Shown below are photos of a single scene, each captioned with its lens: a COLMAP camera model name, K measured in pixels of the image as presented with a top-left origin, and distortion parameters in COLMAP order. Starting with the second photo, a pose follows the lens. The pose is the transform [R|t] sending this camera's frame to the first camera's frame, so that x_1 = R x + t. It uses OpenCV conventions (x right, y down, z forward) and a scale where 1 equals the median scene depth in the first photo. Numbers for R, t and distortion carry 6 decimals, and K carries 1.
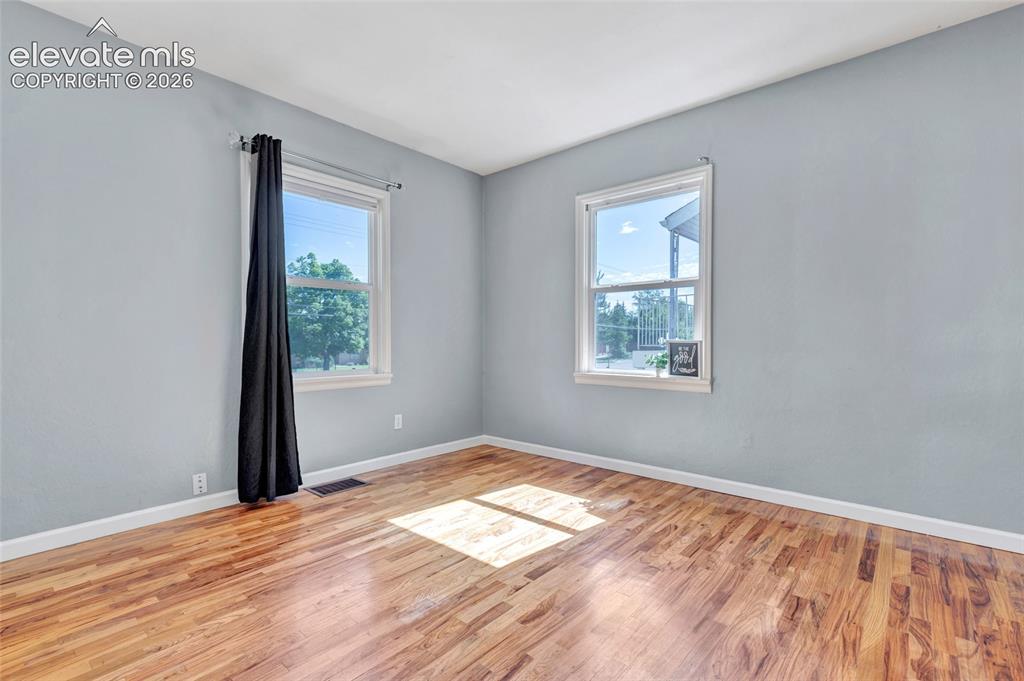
lens RADIAL K [[470.1, 0, 512.7], [0, 470.1, 343.6], [0, 0, 1]] dist [0.002713, -0.001178]
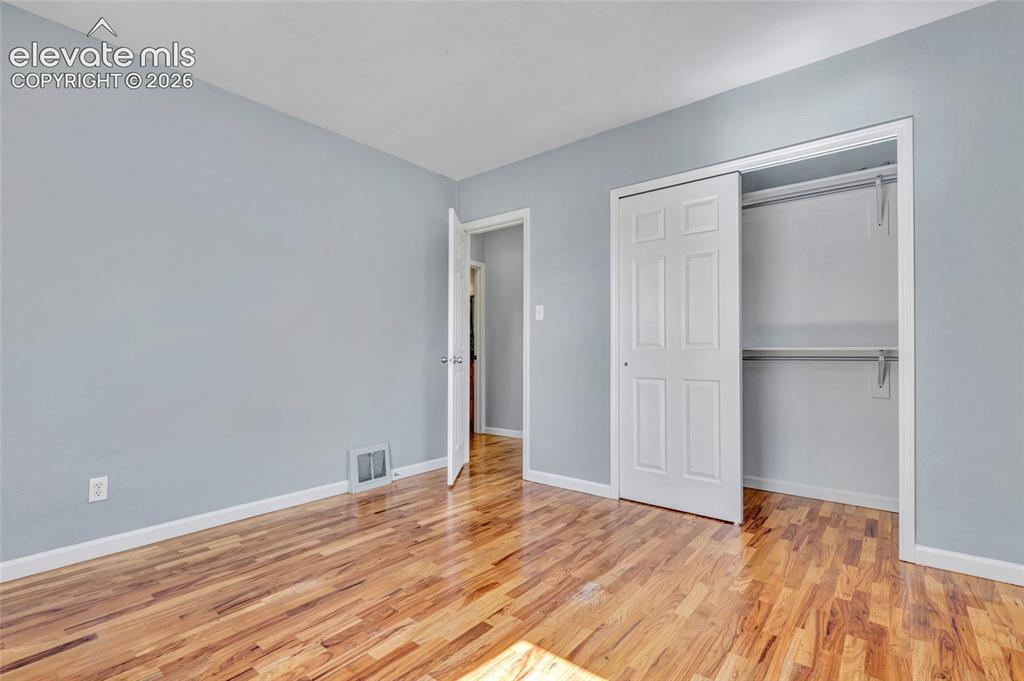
lens RADIAL K [[470.1, 0, 514.4], [0, 470.1, 347.2], [0, 0, 1]] dist [0.002713, -0.001178]
pose [[-0.999638, 0.002236, -0.026808, 0.006605], [0.002438, 0.999969, -0.007495, -0.014668], [0.026790, -0.007558, -0.999613, 2.039946]]
